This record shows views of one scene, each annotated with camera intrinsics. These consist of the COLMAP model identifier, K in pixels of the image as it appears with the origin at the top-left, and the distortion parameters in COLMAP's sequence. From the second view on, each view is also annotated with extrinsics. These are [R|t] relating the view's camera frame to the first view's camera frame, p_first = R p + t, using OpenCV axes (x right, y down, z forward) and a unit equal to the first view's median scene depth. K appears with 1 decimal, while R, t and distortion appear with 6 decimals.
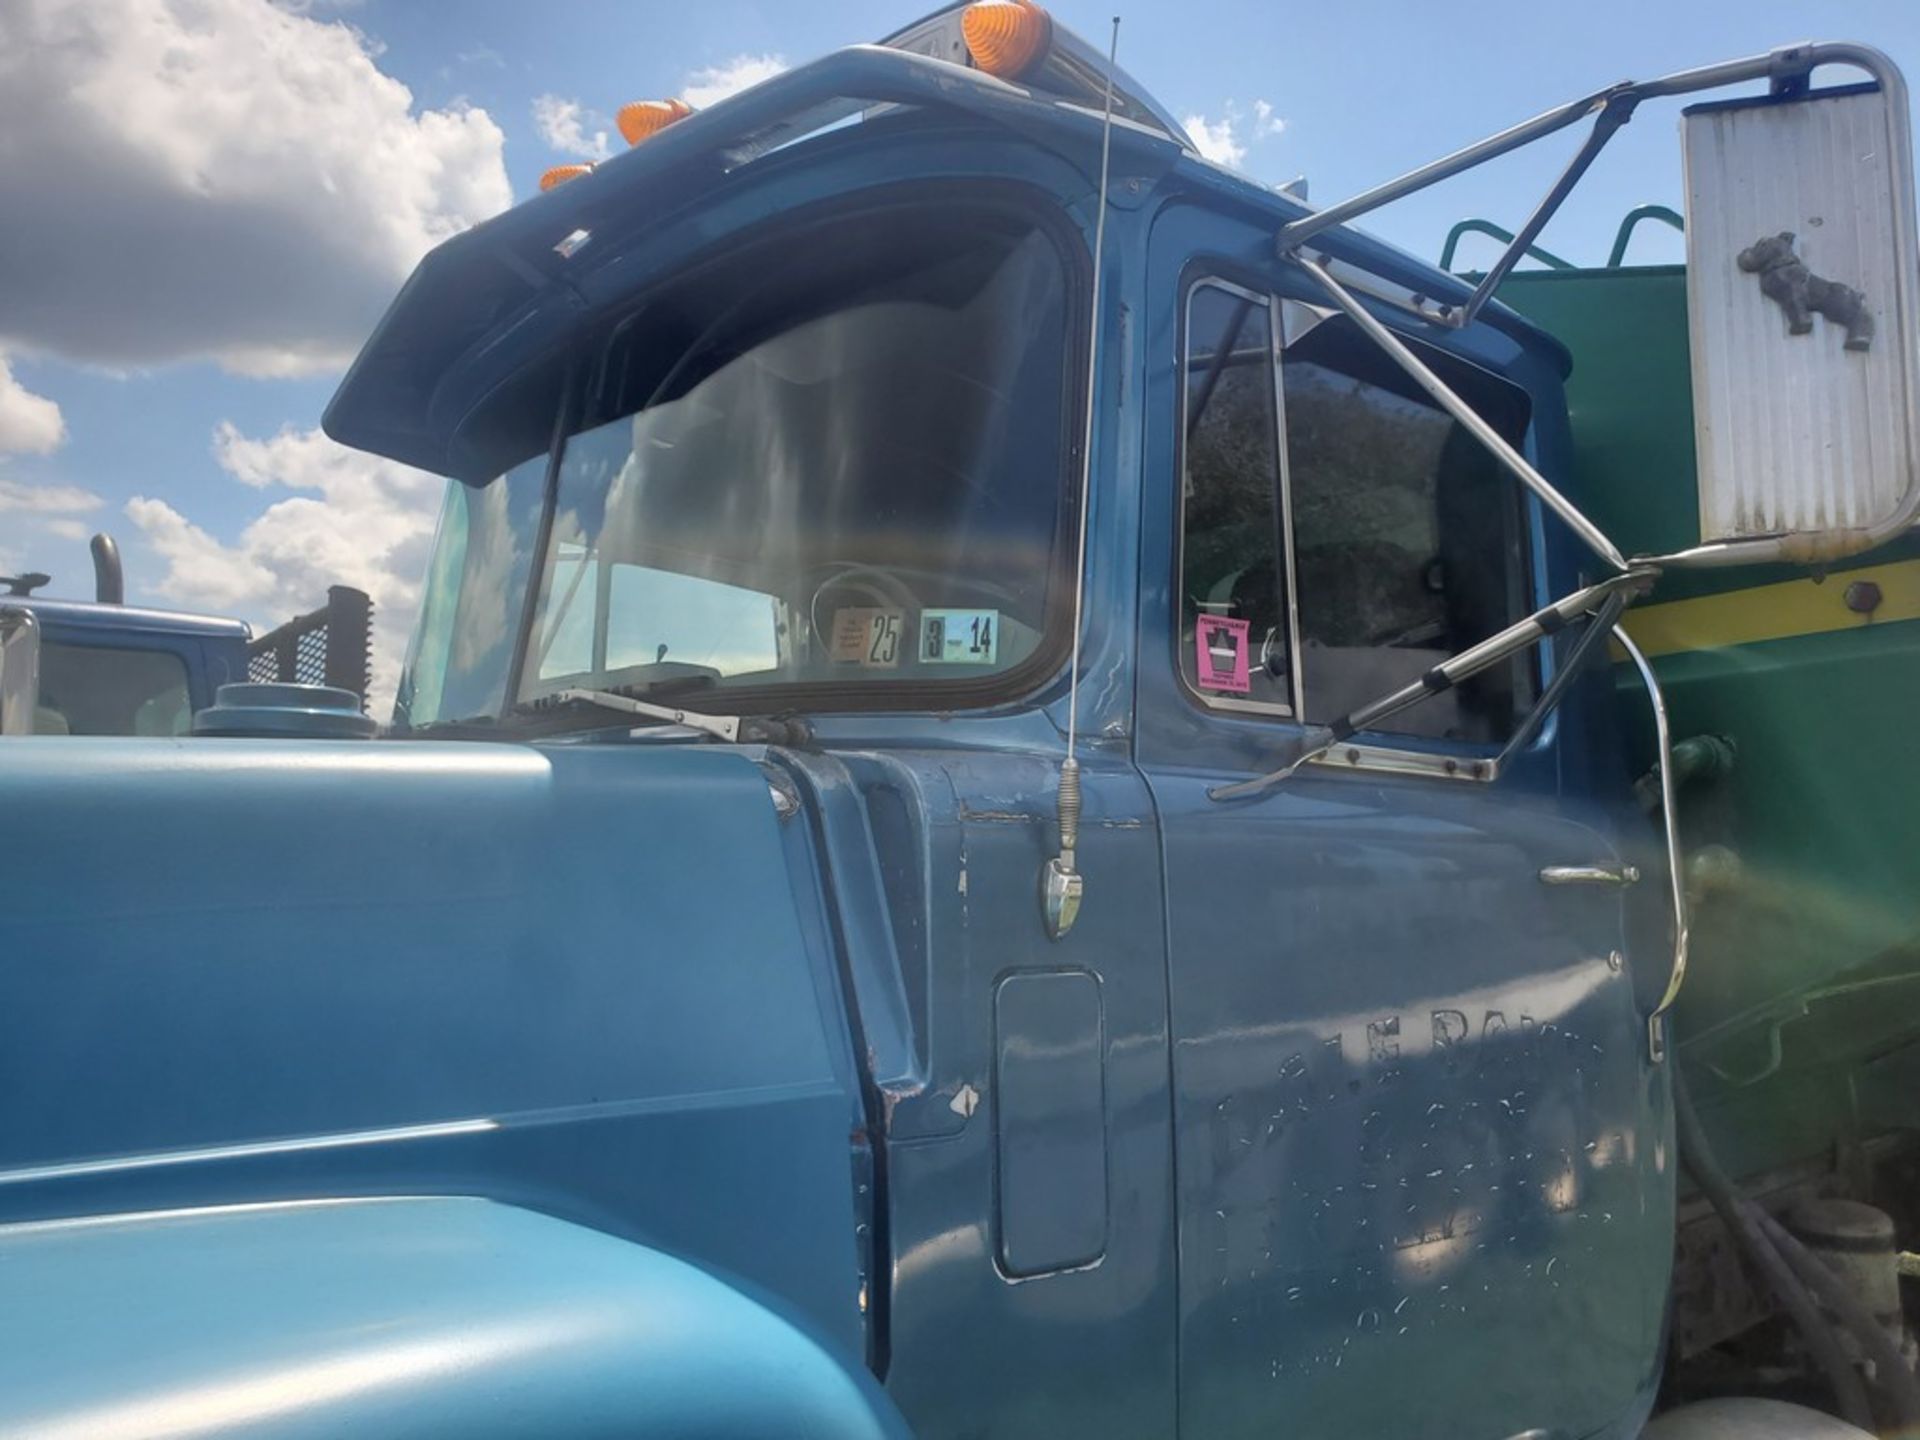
lens RADIAL K [[1552.2, 0, 965.2], [0, 1552.2, 745.8], [0, 0, 1]] dist [0.001578, 0.025119]
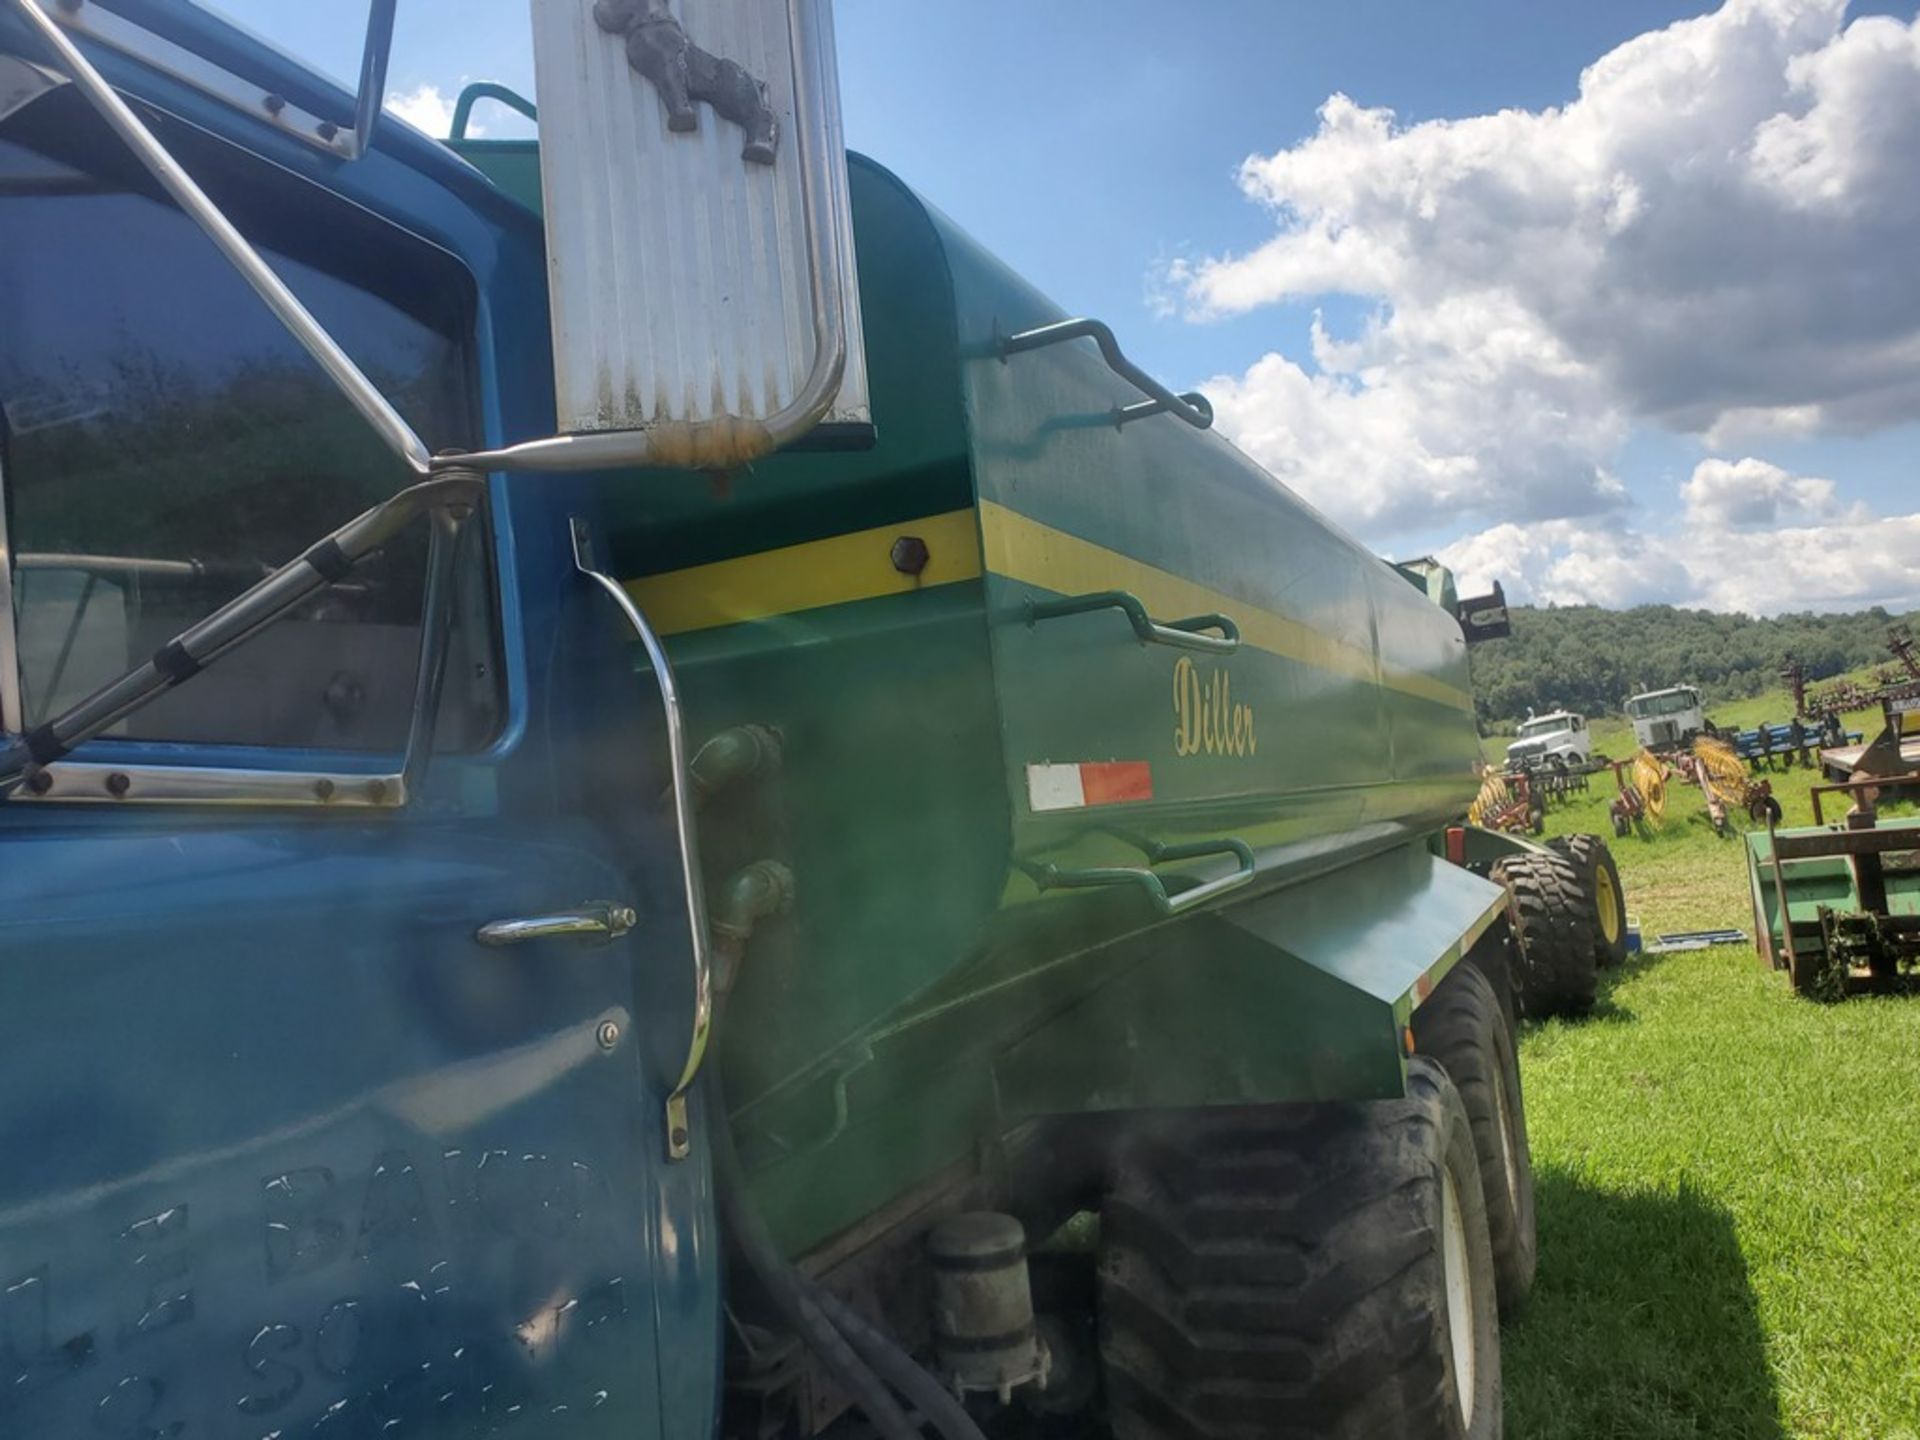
lens RADIAL K [[1552.2, 0, 949.7], [0, 1552.2, 713.5], [0, 0, 1]] dist [0.001578, 0.025119]
pose [[0.900855, -0.032869, 0.432874, 0.264660], [0.040132, 0.999165, -0.007649, -0.003702], [-0.432261, 0.024263, 0.901422, 0.274076]]
